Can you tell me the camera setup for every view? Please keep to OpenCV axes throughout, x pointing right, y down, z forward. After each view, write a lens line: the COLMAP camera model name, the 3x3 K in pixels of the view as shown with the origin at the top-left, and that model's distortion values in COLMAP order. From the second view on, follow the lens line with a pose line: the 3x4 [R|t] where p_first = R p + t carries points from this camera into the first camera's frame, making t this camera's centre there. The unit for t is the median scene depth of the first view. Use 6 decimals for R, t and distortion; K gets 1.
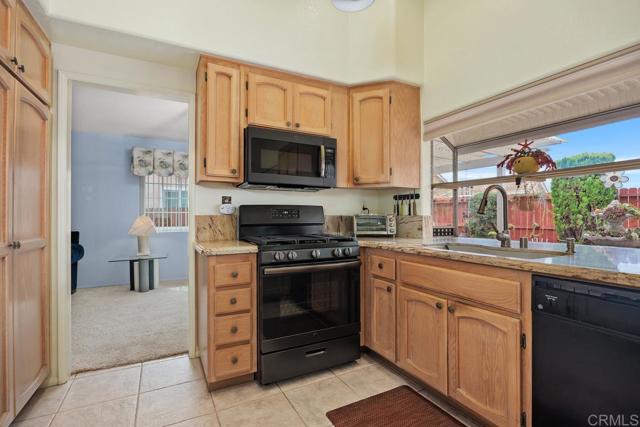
lens RADIAL K [[292.6, 0, 318.2], [0, 292.6, 214.2], [0, 0, 1]] dist [-0.005514, -0.000132]
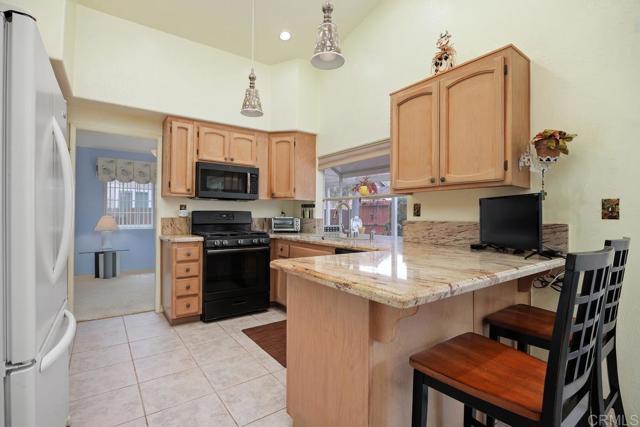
lens RADIAL K [[292.6, 0, 312.5], [0, 292.6, 211.3], [0, 0, 1]] dist [-0.005514, -0.000132]
pose [[0.991041, 0.011131, 0.133095, 0.137820], [-0.010433, 0.999928, -0.005935, -0.025001], [-0.133151, 0.004493, 0.991086, -0.544932]]
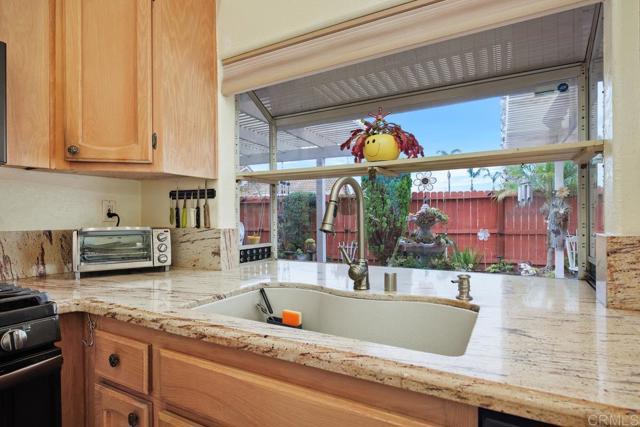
lens RADIAL K [[346.4, 0, 317.8], [0, 346.4, 217.3], [0, 0, 1]] dist [-0.002363, -0.000682]
pose [[0.833030, -0.007094, 0.553182, 0.154416], [0.002211, 0.999952, 0.009494, -0.023545], [-0.553223, -0.006686, 0.833006, 0.368298]]
